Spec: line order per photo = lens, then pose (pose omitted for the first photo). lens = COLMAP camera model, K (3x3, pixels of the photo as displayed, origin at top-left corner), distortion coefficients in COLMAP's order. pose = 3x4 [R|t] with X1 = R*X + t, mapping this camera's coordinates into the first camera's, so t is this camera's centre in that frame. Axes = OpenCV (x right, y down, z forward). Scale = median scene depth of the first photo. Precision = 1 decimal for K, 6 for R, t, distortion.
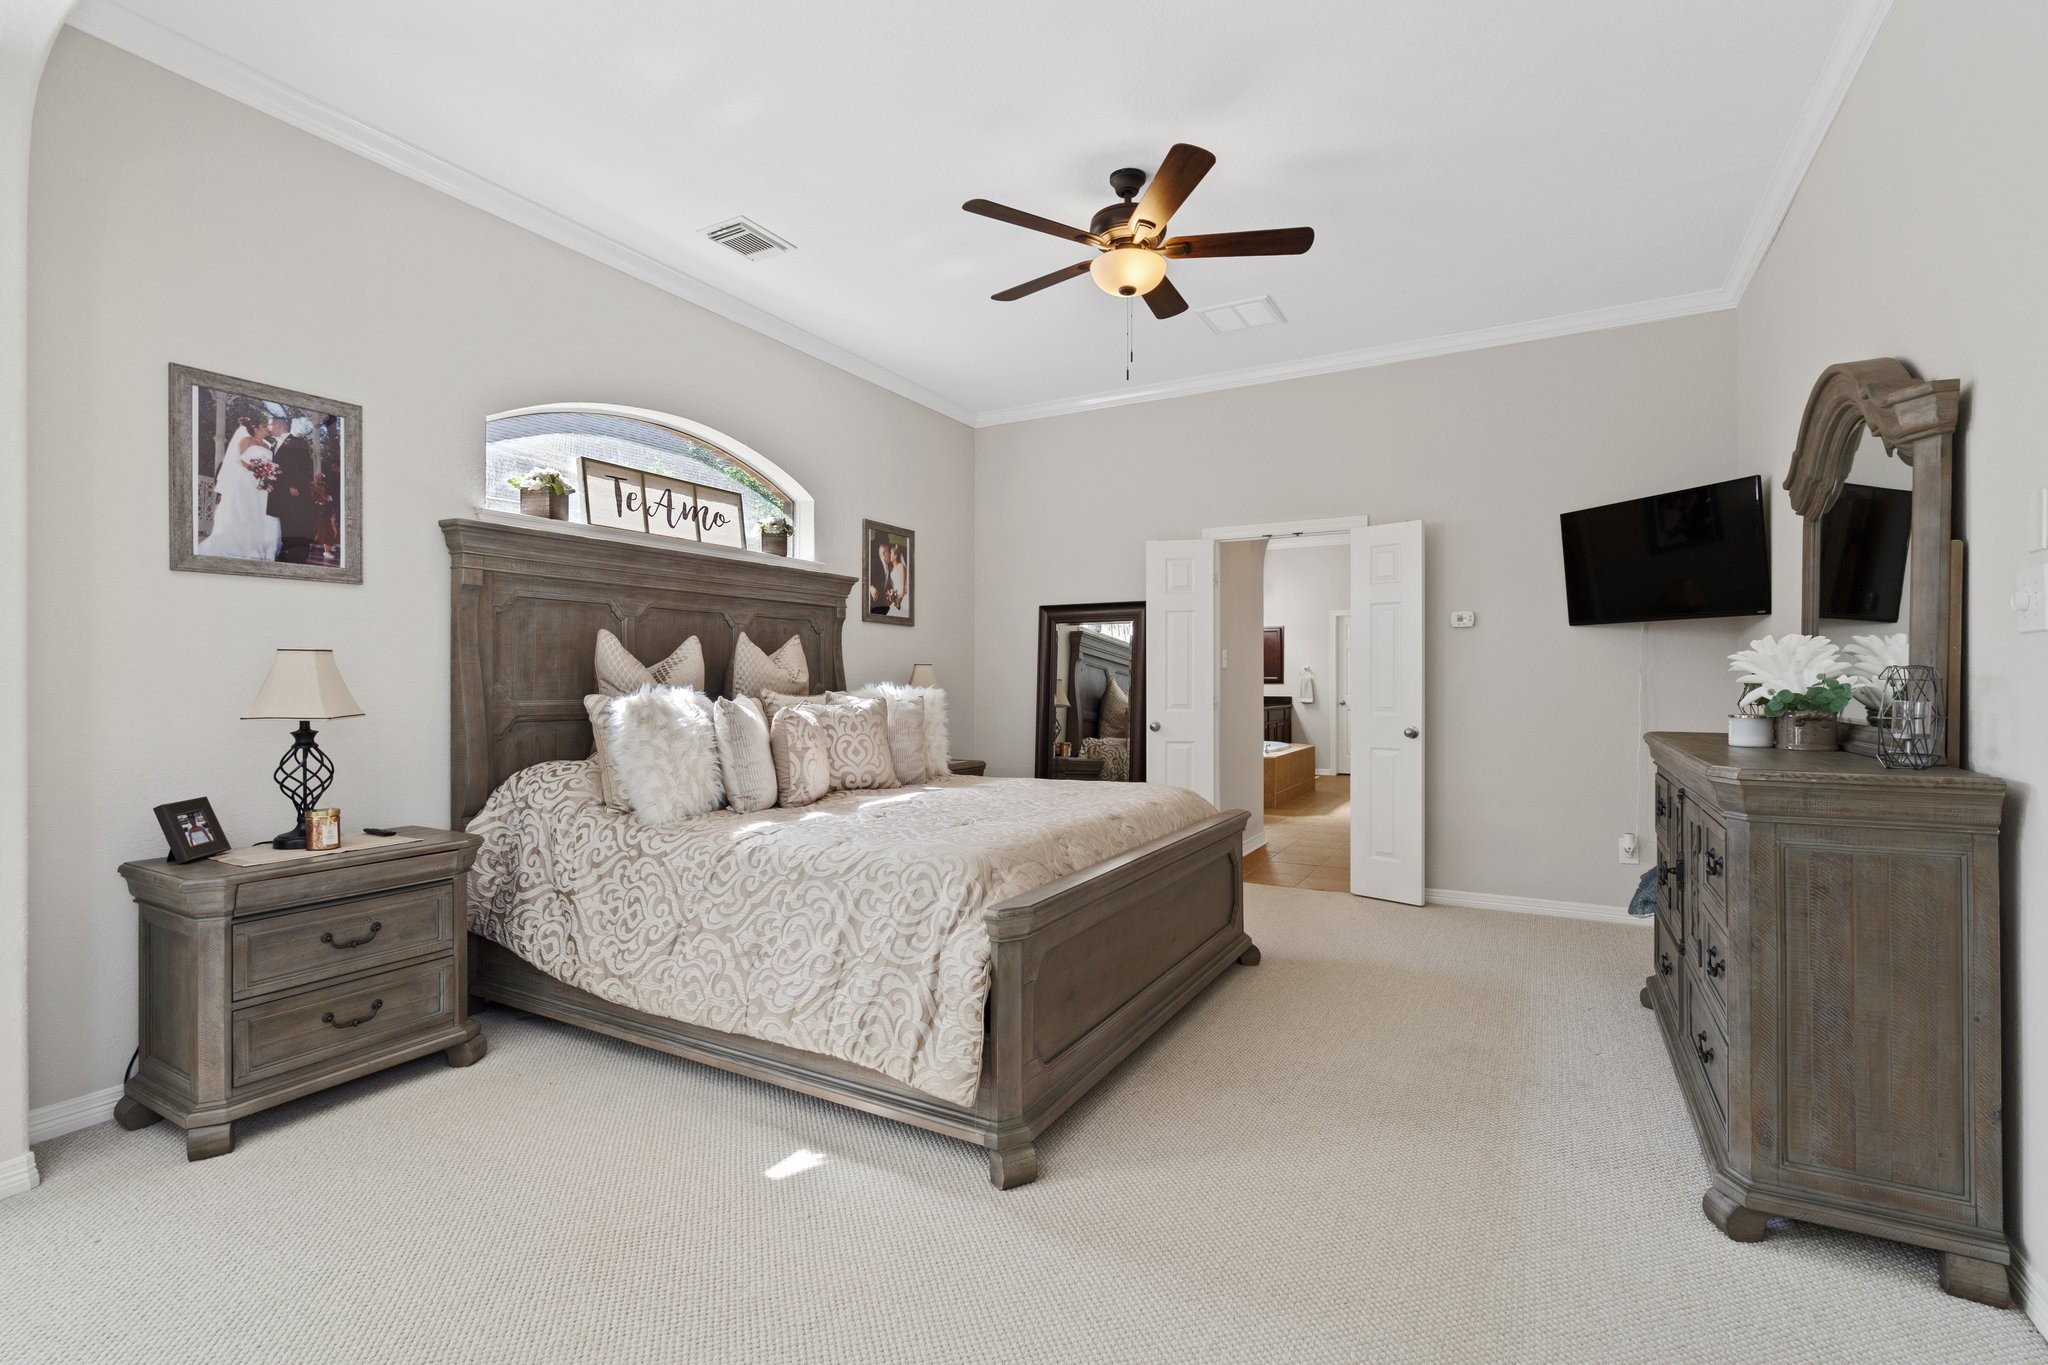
lens RADIAL K [[936.8, 0, 1024.1], [0, 936.8, 686.4], [0, 0, 1]] dist [-0.003823, 0.000401]
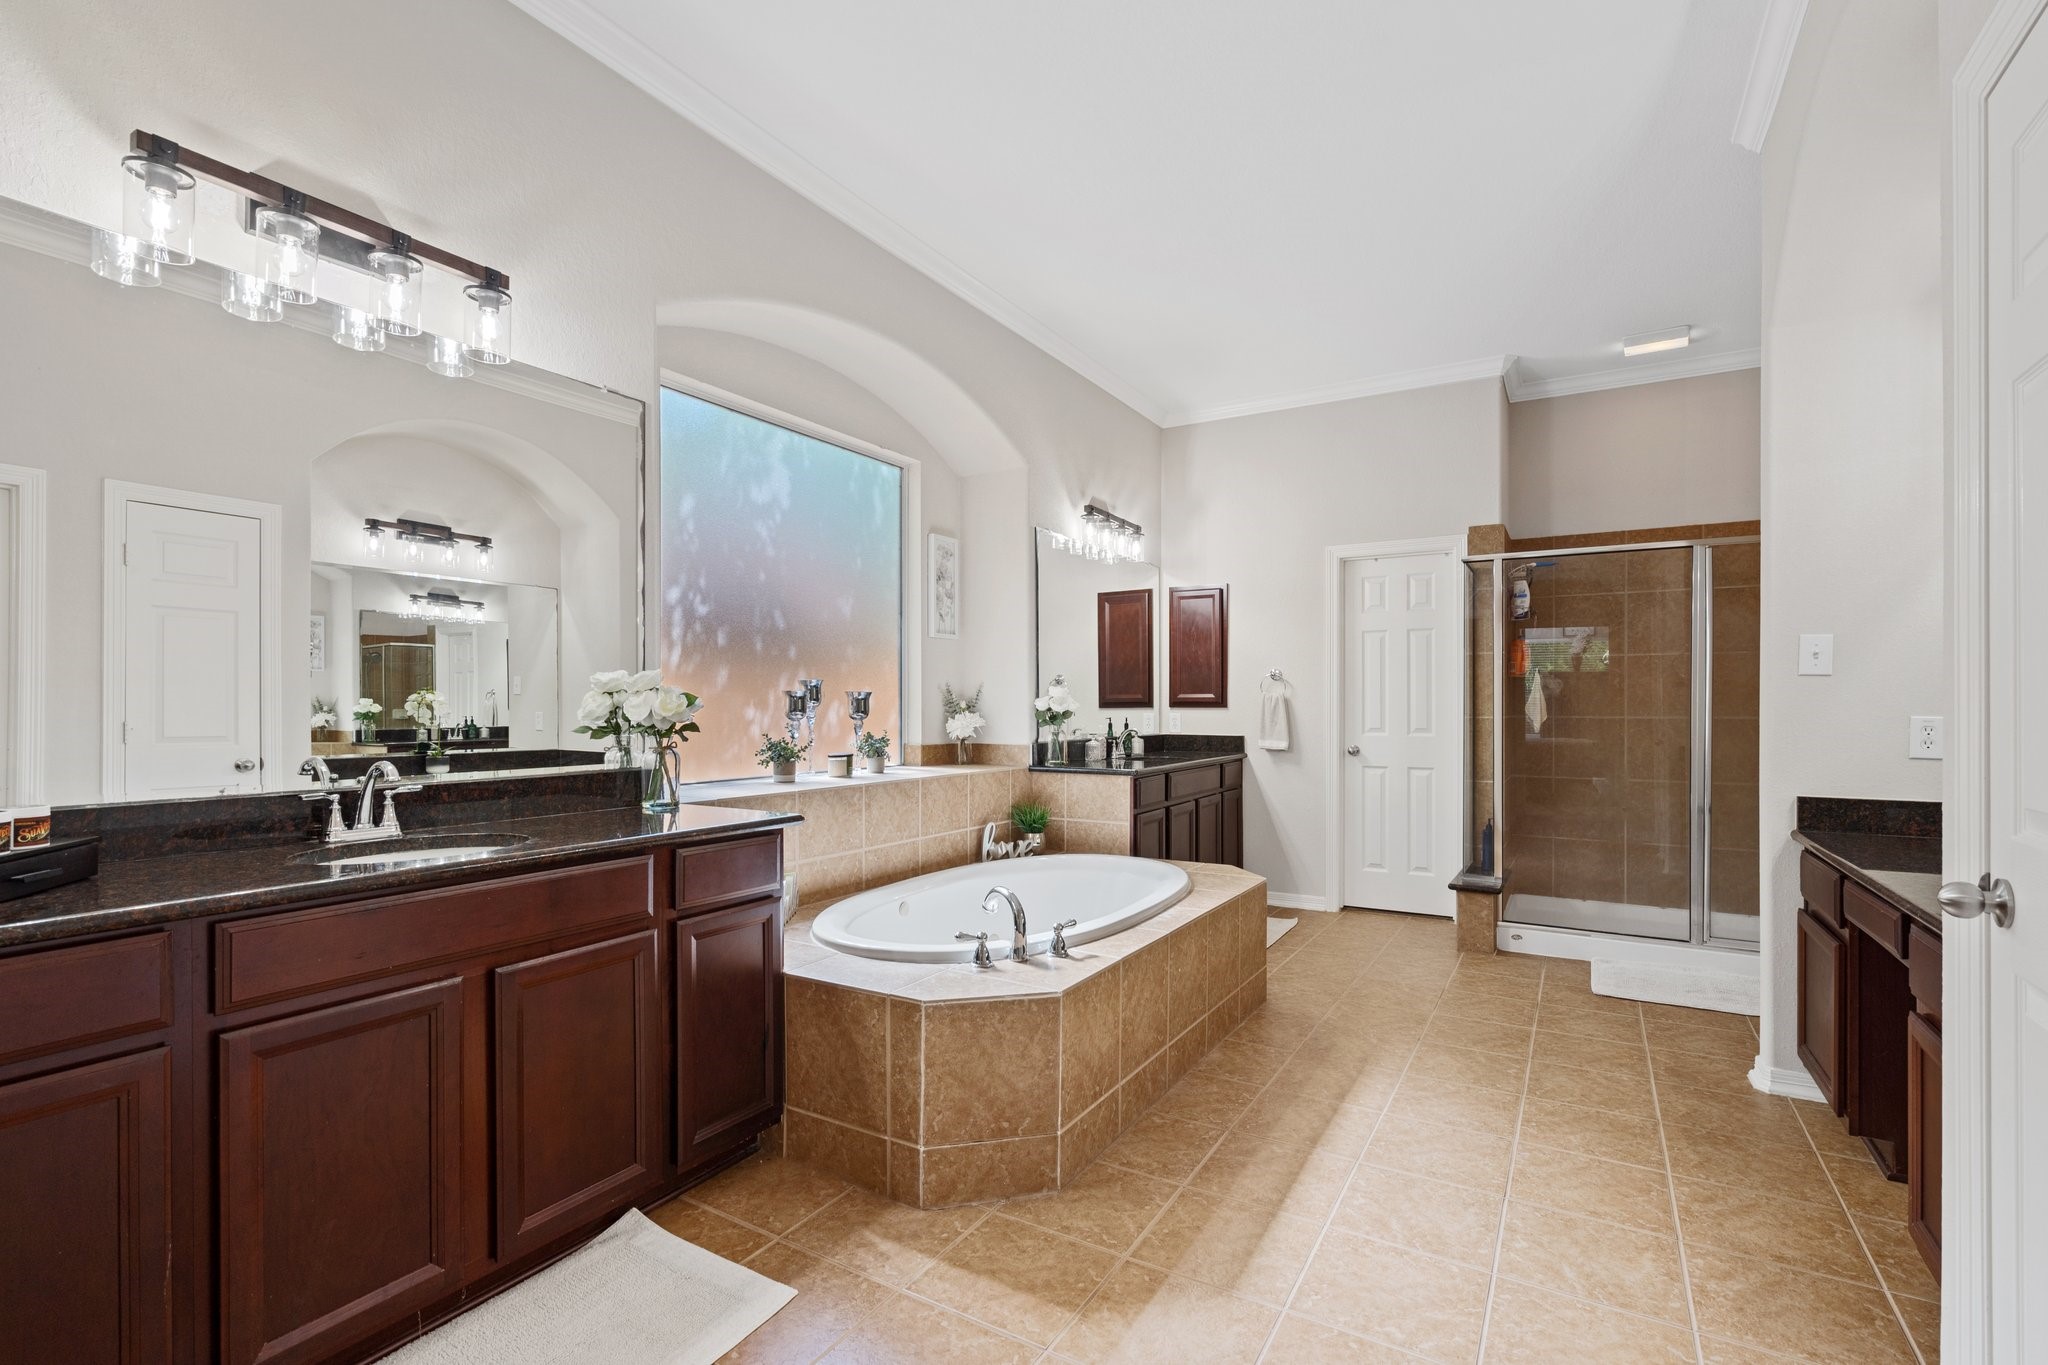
lens RADIAL K [[936.8, 0, 1024.8], [0, 936.8, 698.3], [0, 0, 1]] dist [-0.003823, 0.000401]
pose [[0.999001, 0.000840, -0.044678, 0.255079], [-0.001386, 0.999925, -0.012205, -0.002584], [0.044665, 0.012254, 0.998927, 0.683969]]
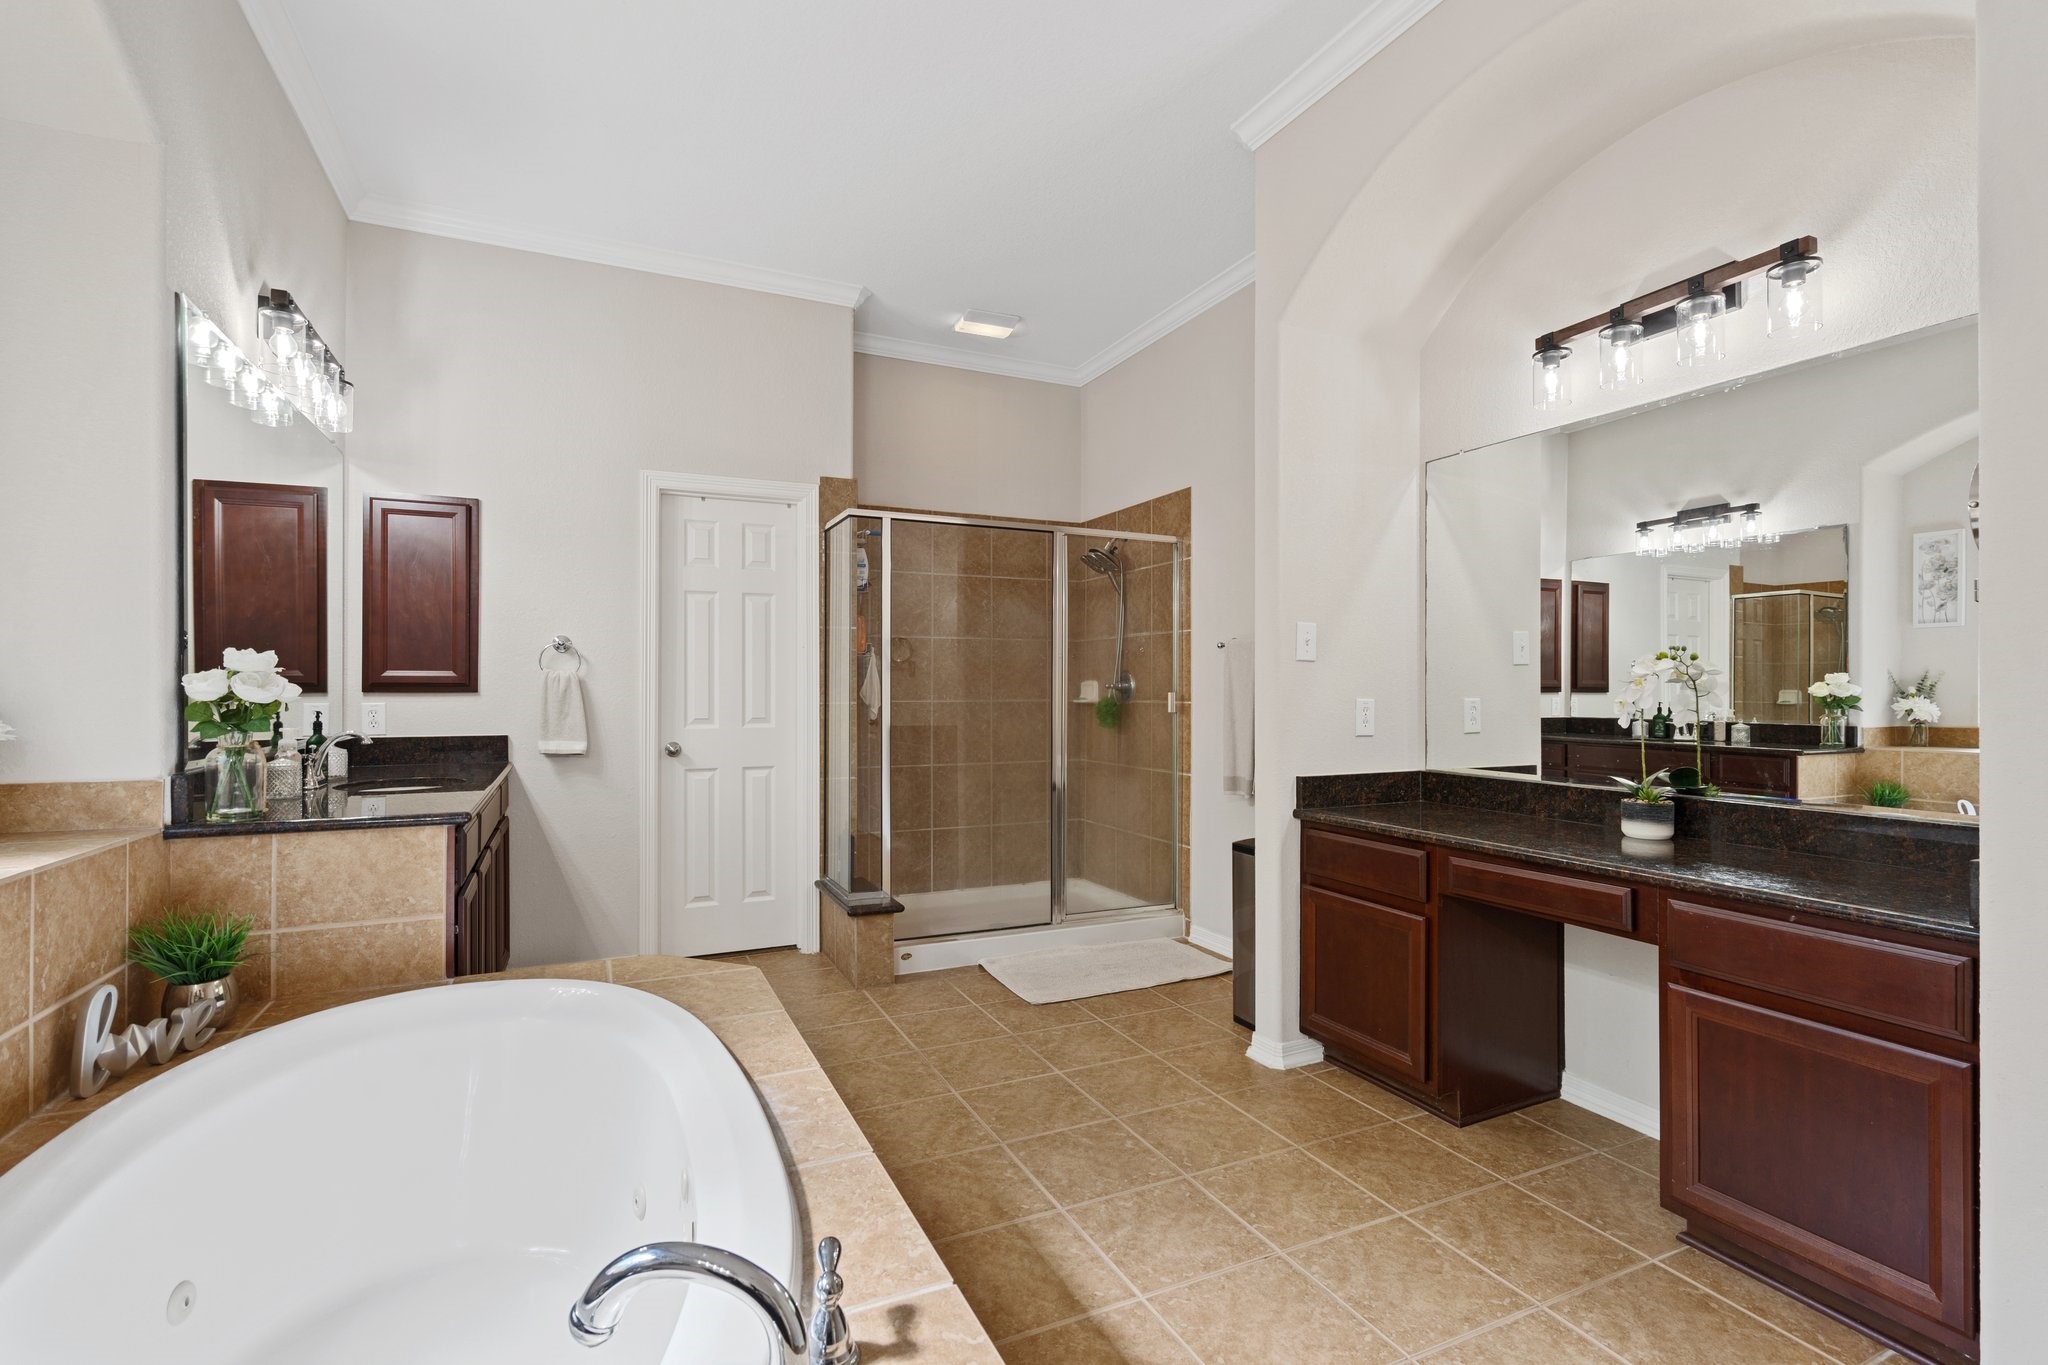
lens RADIAL K [[936.8, 0, 1021.1], [0, 936.8, 682.4], [0, 0, 1]] dist [-0.003823, 0.000401]
pose [[0.595742, 0.007006, 0.803145, 0.181899], [0.003043, 0.999935, -0.010980, -0.003422], [-0.803170, 0.008985, 0.595682, 0.882732]]
